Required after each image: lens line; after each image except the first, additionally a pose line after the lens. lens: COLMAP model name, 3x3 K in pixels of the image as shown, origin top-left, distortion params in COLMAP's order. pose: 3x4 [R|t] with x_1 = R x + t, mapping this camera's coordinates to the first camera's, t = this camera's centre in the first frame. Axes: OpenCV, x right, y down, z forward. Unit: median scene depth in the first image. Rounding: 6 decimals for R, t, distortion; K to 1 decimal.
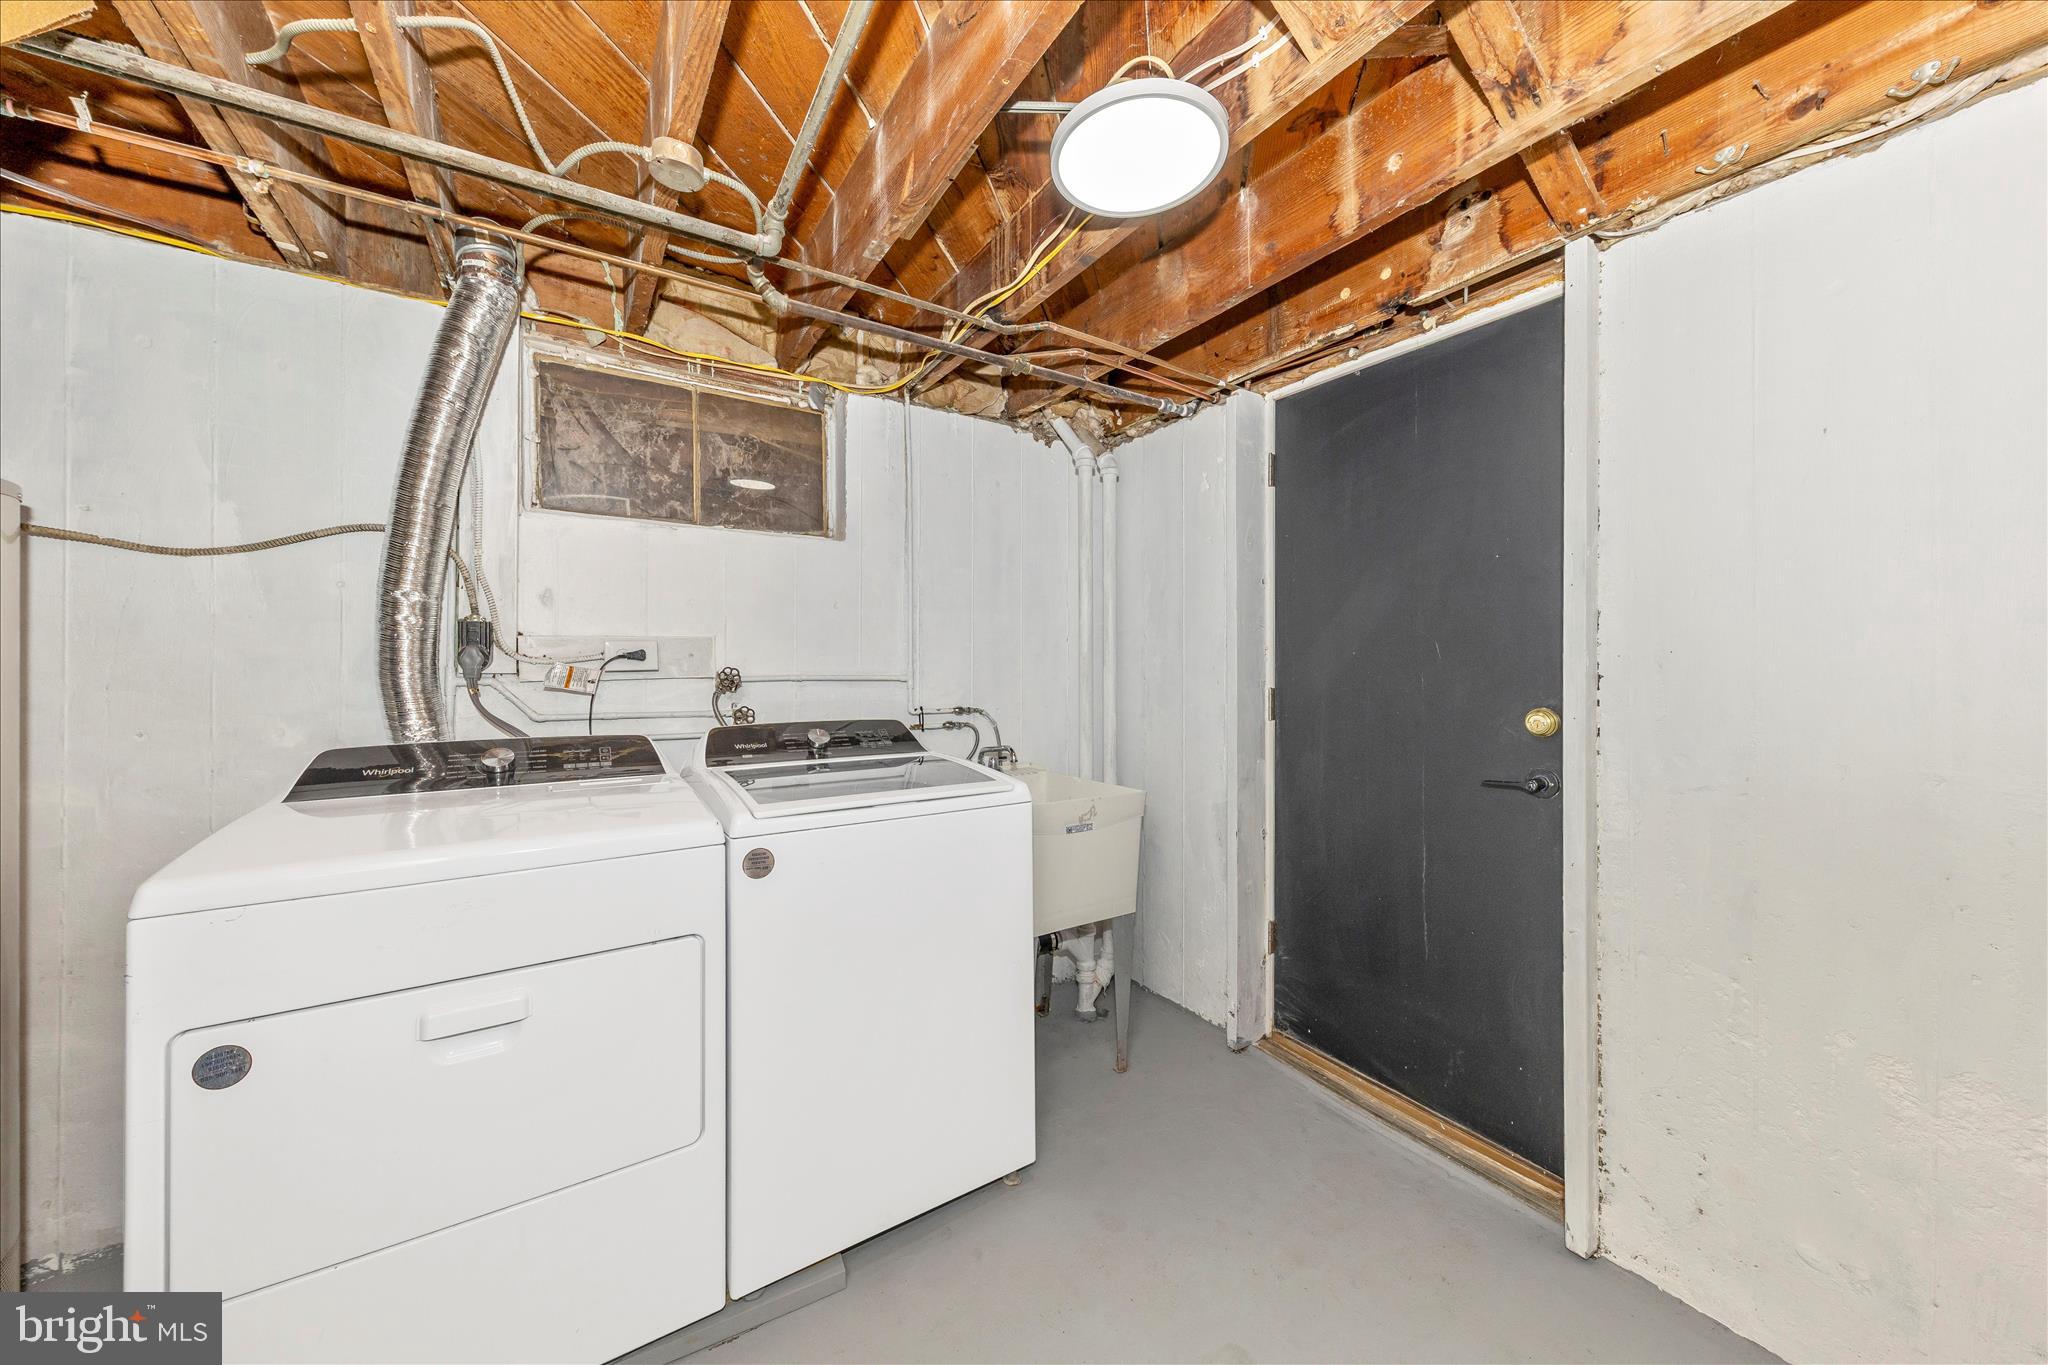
lens RADIAL K [[713.5, 0, 1022.4], [0, 713.5, 672.2], [0, 0, 1]] dist [0.007381, -0.000082]
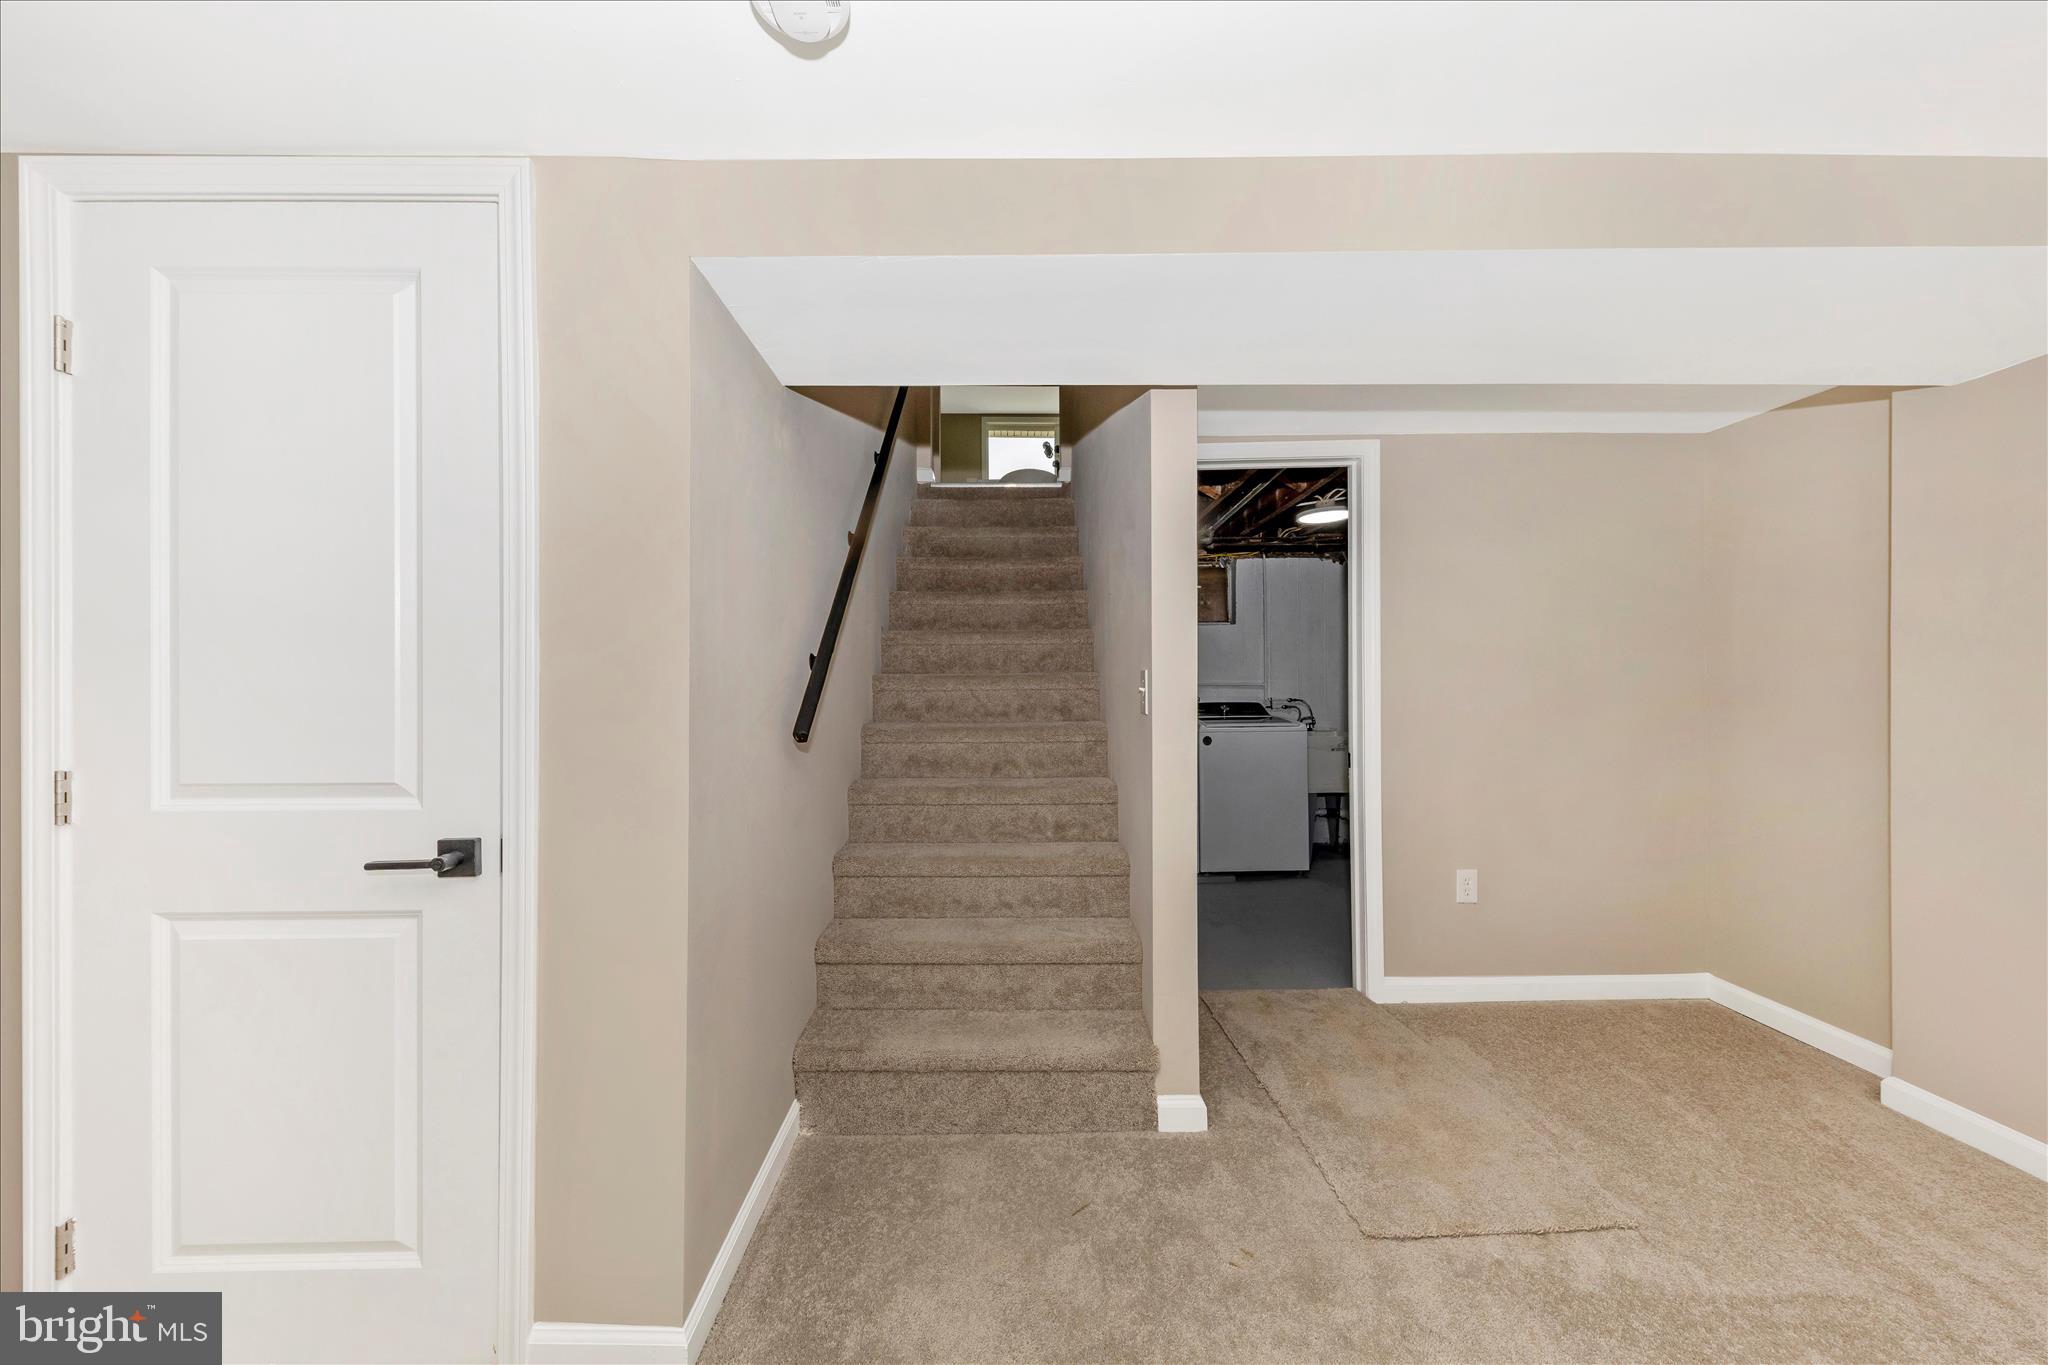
lens RADIAL K [[713.5, 0, 1027.1], [0, 713.5, 687.7], [0, 0, 1]] dist [0.007381, -0.000082]
pose [[0.849743, -0.021876, -0.526744, 0.392174], [0.022146, 0.999738, -0.005795, 0.011302], [0.526733, -0.006741, 0.850004, -1.320911]]
